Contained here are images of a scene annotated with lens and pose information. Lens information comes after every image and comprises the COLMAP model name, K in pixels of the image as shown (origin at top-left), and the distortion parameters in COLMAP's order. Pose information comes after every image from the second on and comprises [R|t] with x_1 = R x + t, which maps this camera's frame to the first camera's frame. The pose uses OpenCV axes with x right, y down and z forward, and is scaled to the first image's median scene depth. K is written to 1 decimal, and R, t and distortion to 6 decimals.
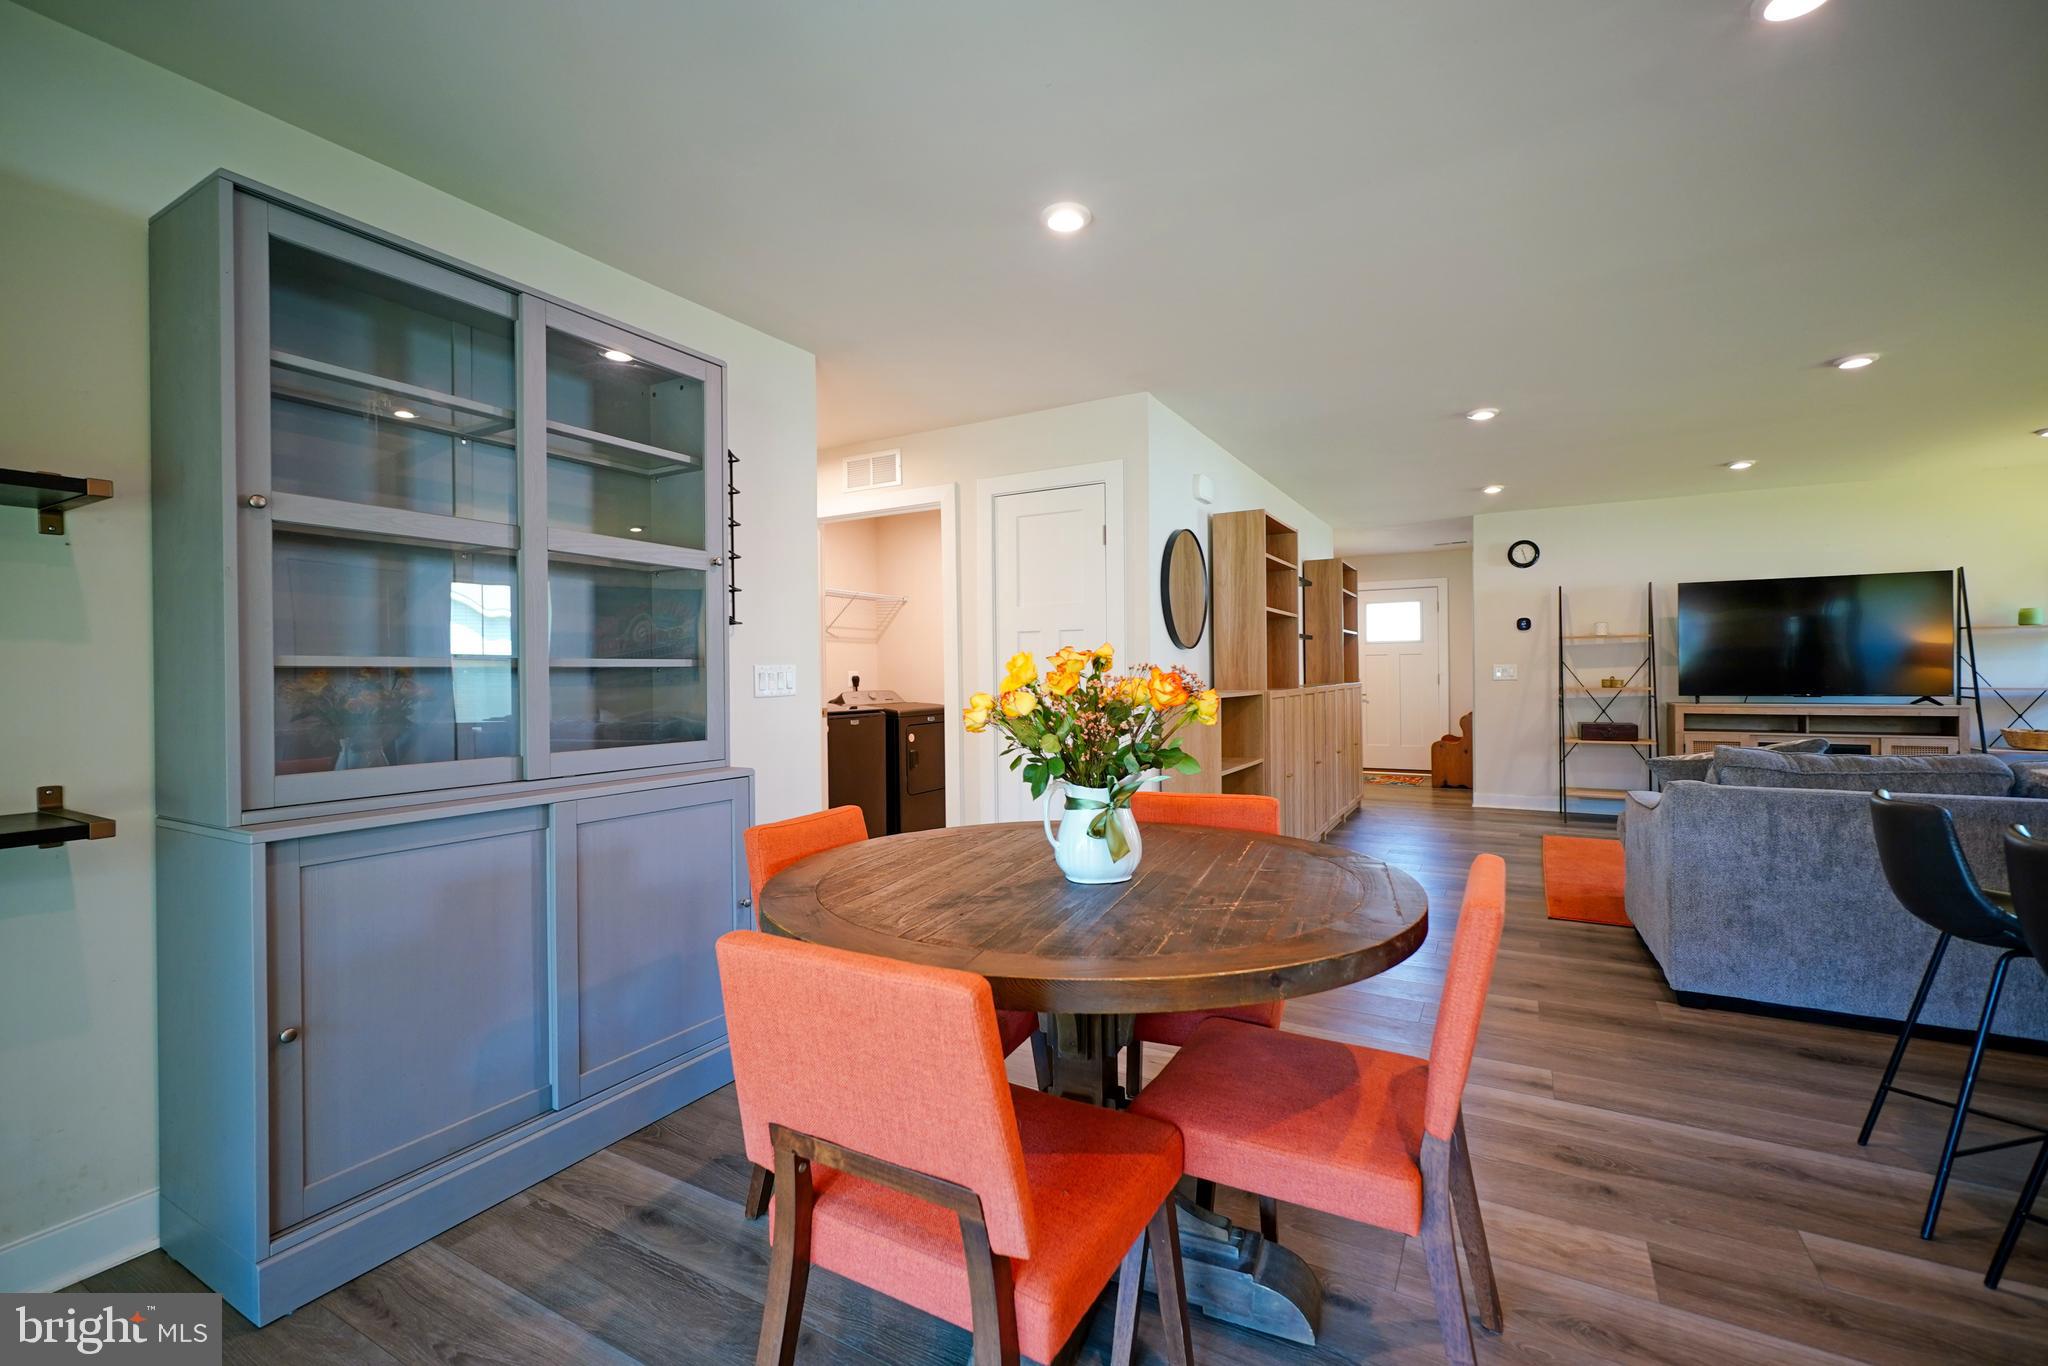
lens RADIAL K [[882.2, 0, 1012.4], [0, 882.2, 676.2], [0, 0, 1]] dist [0.000339, 0.000647]
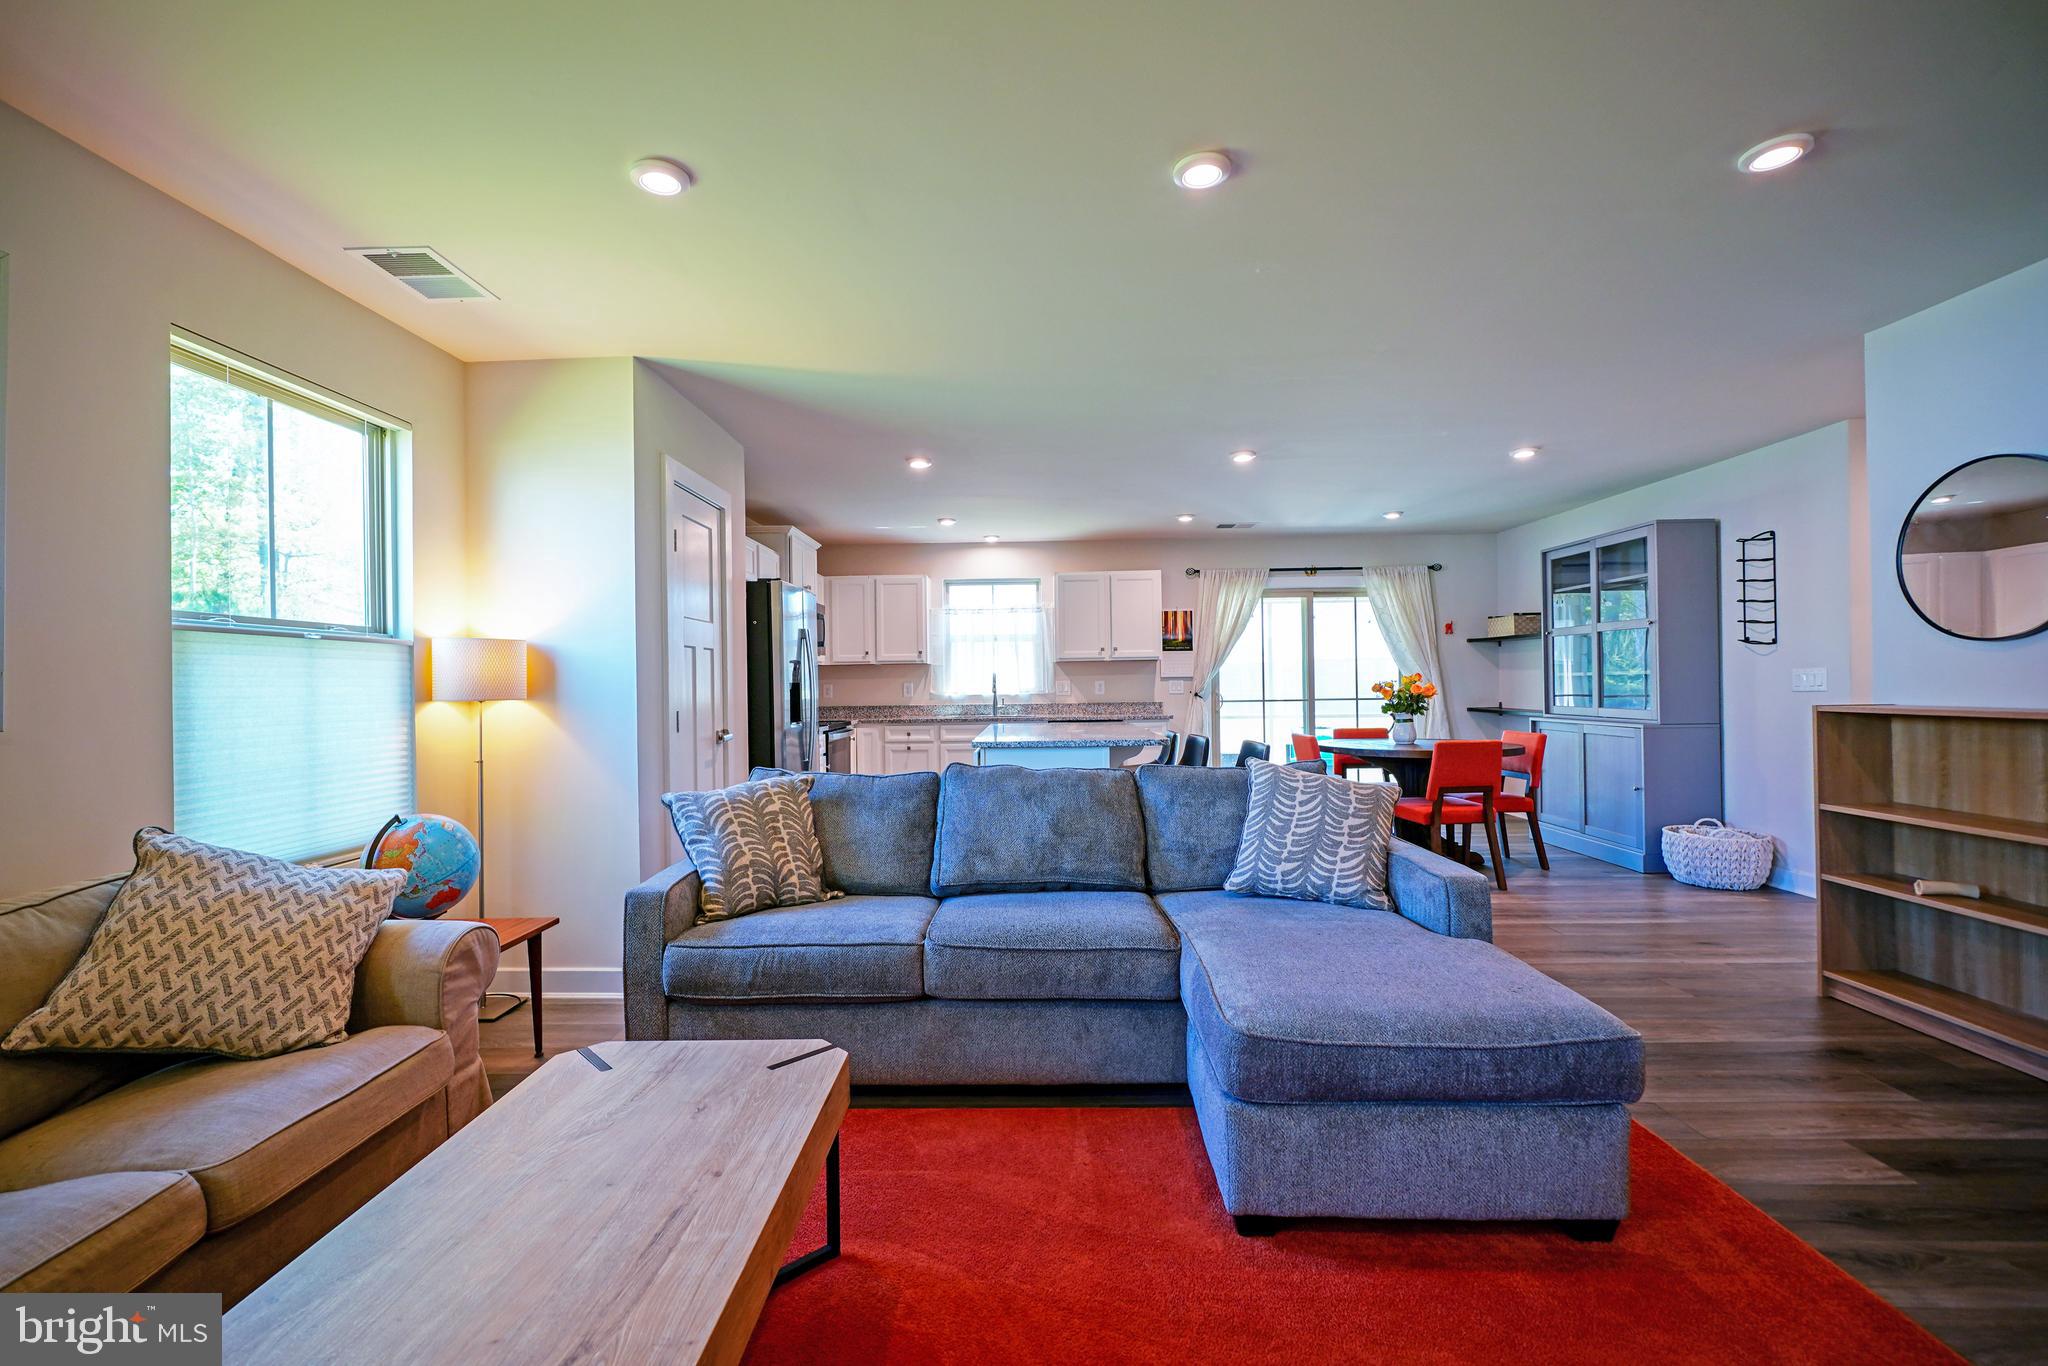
lens RADIAL K [[886.2, 0, 1010.0], [0, 886.2, 680.6], [0, 0, 1]] dist [-0.007323, 0.004626]
pose [[-0.876997, 0.019730, -0.480091, 0.893907], [0.021473, 0.999768, 0.001860, -0.014818], [0.480016, -0.008678, -0.877217, 0.958727]]
